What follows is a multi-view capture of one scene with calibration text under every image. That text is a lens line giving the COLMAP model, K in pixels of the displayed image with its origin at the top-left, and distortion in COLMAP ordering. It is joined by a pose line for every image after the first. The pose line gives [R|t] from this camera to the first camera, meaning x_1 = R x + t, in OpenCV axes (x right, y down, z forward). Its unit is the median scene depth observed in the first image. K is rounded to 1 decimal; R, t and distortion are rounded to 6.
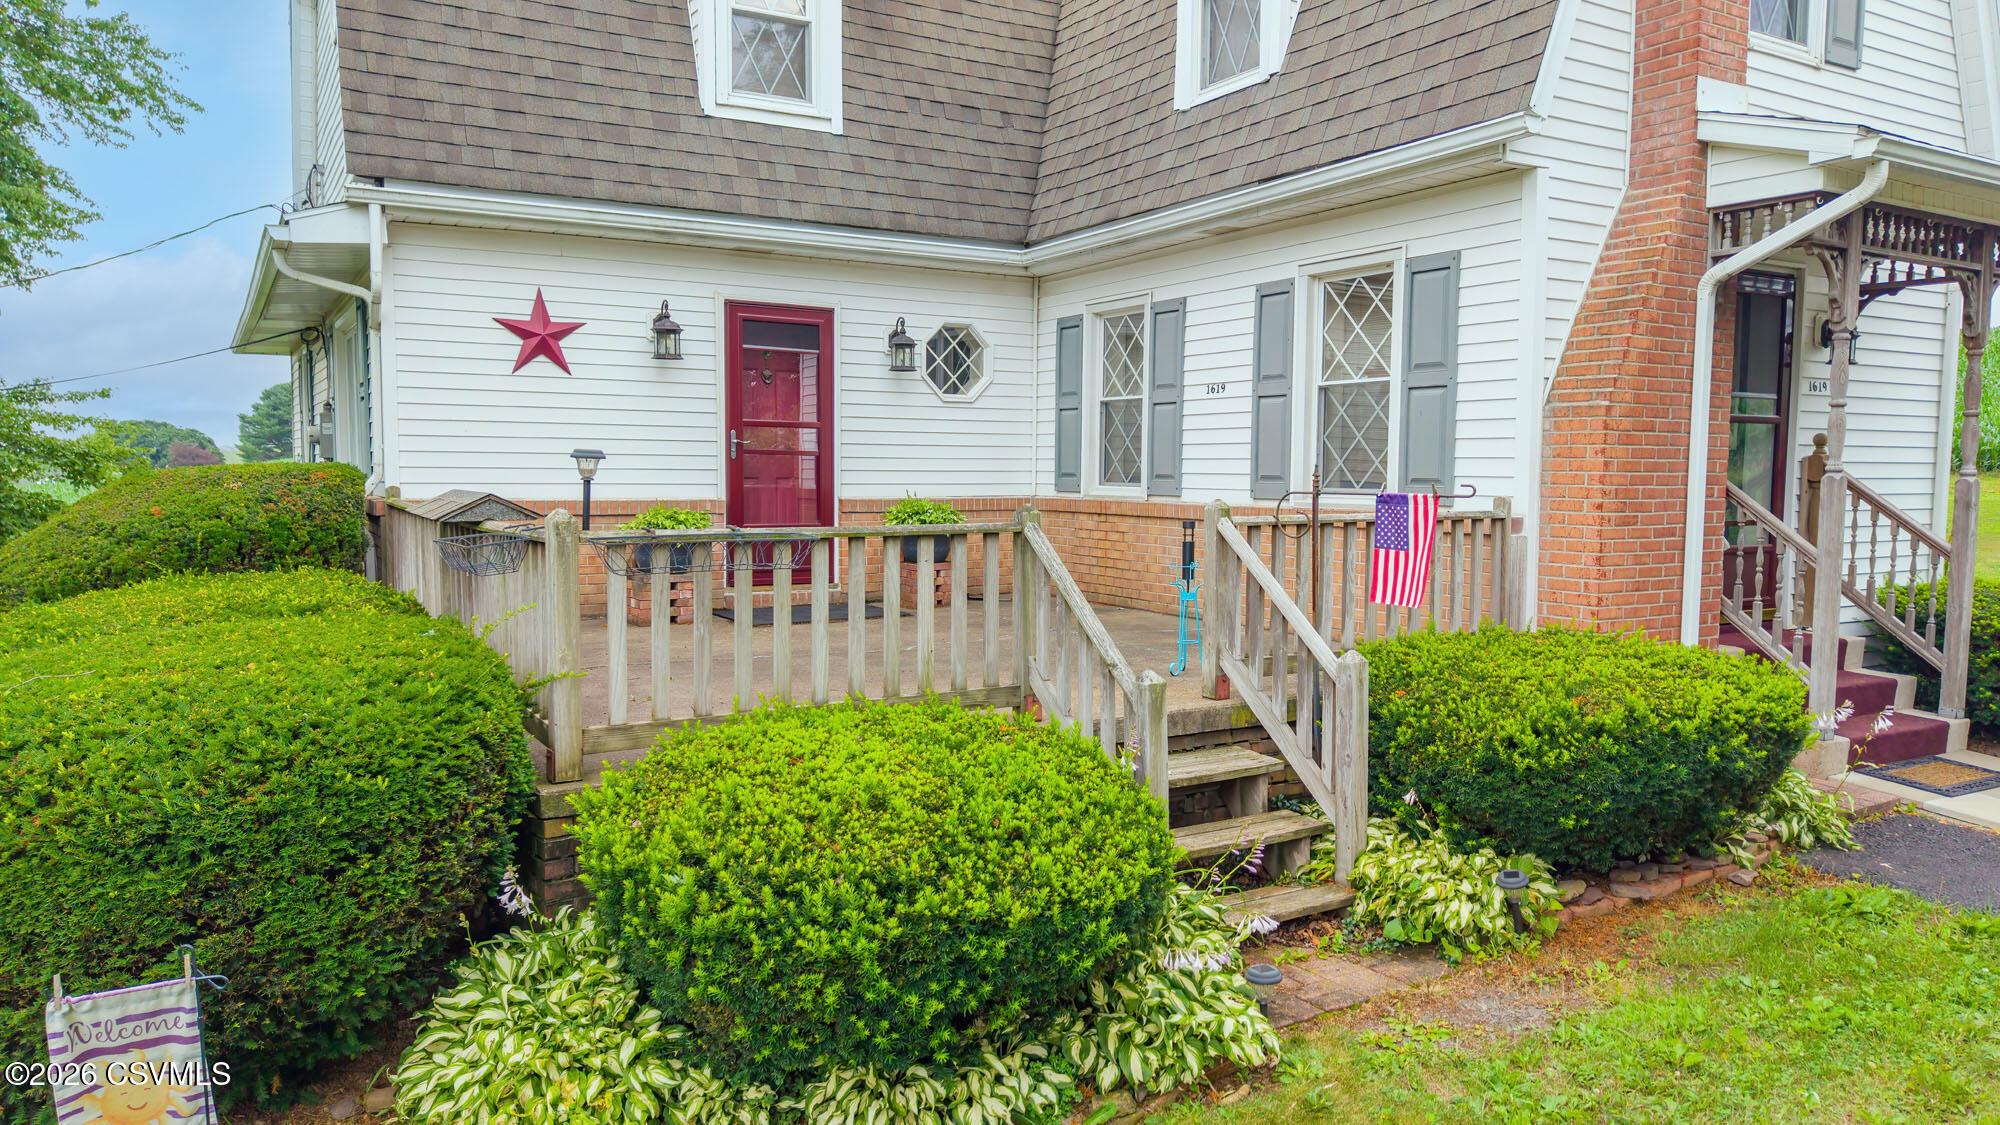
lens RADIAL K [[1336.9, 0, 1000.0], [0, 1336.9, 562.5], [0, 0, 1]] dist [0.034079, -0.043625]
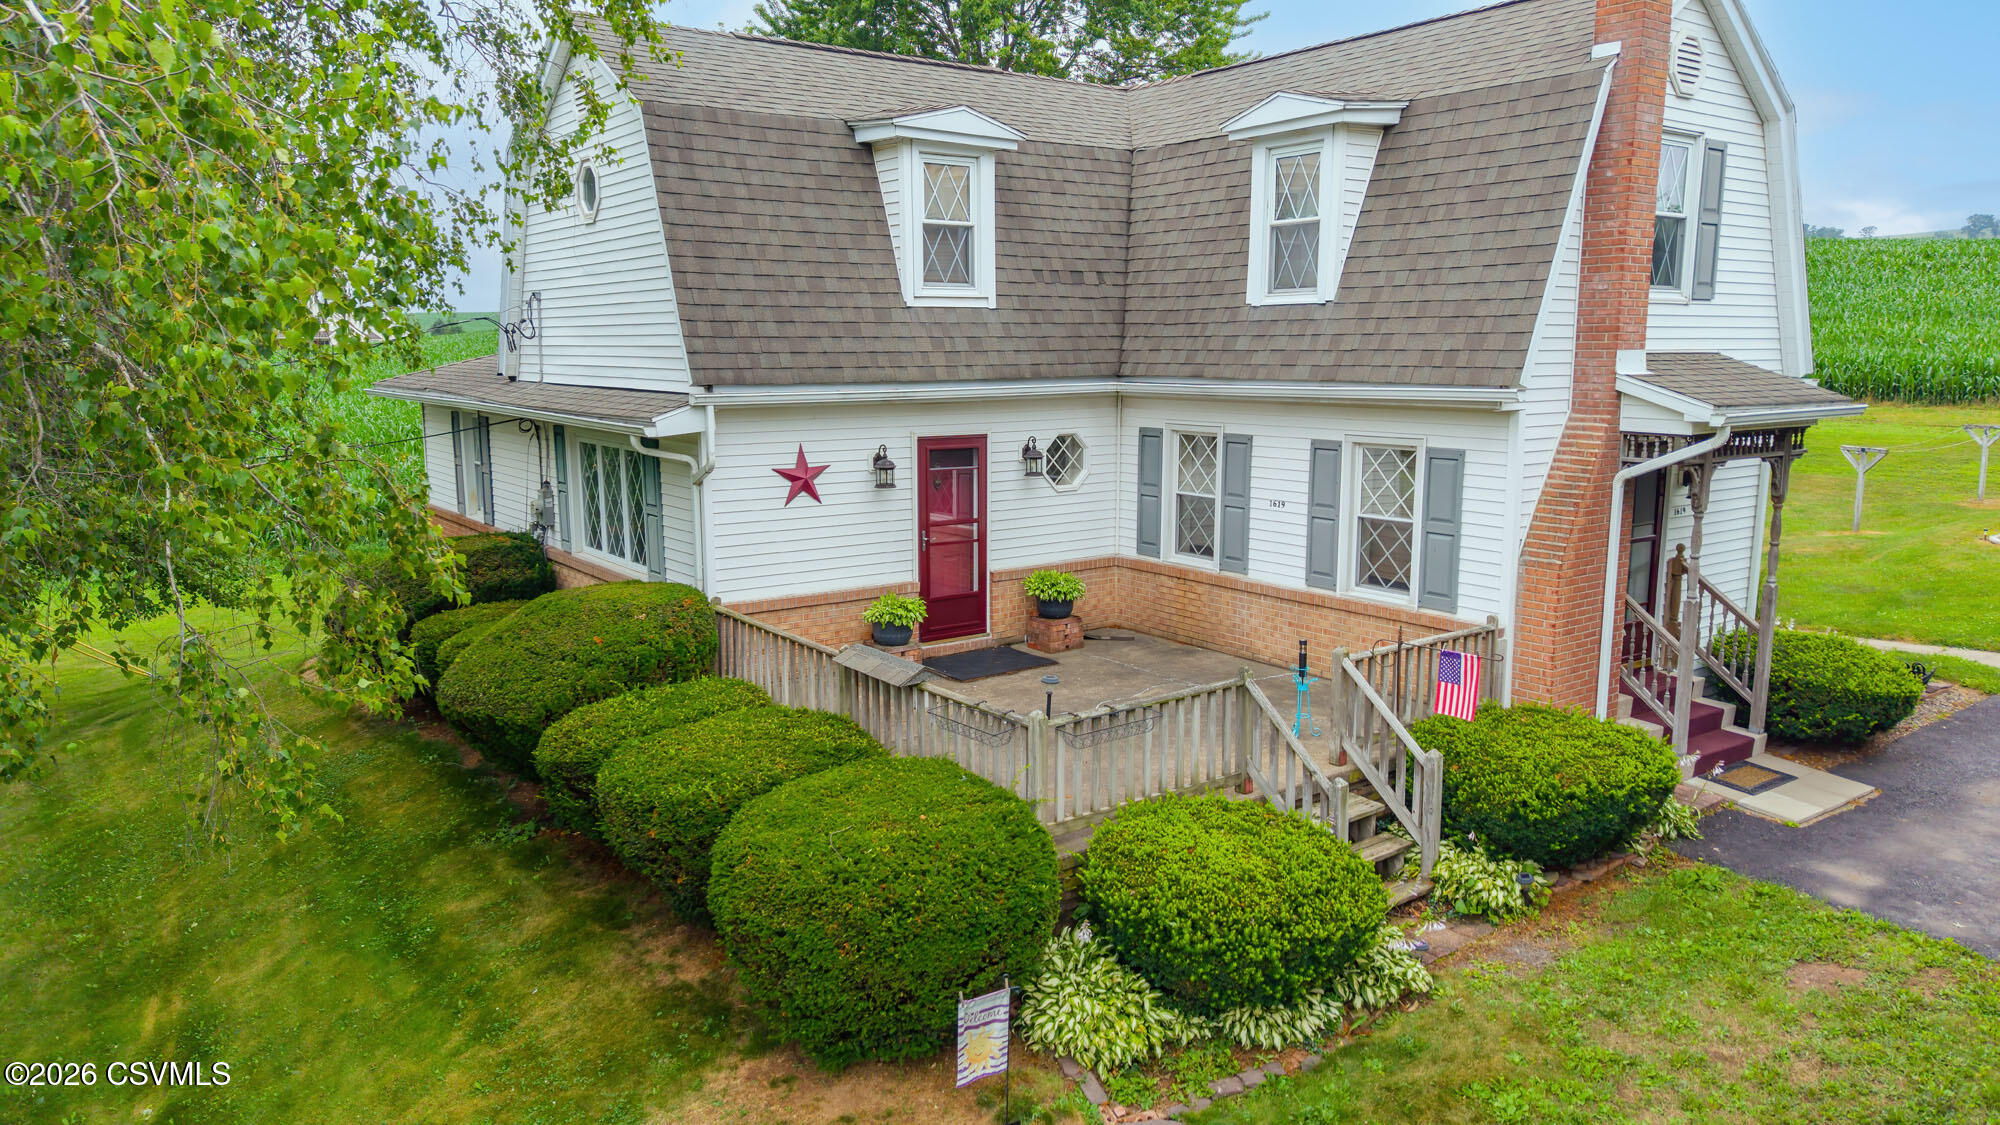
lens RADIAL K [[1318.8, 0, 1000.0], [0, 1318.8, 562.5], [0, 0, 1]] dist [0.047328, -0.084616]
pose [[0.995501, -0.023580, 0.091771, -0.331613], [0.015628, 0.996136, 0.086428, -0.245171], [-0.093454, -0.084604, 0.992022, -0.470260]]
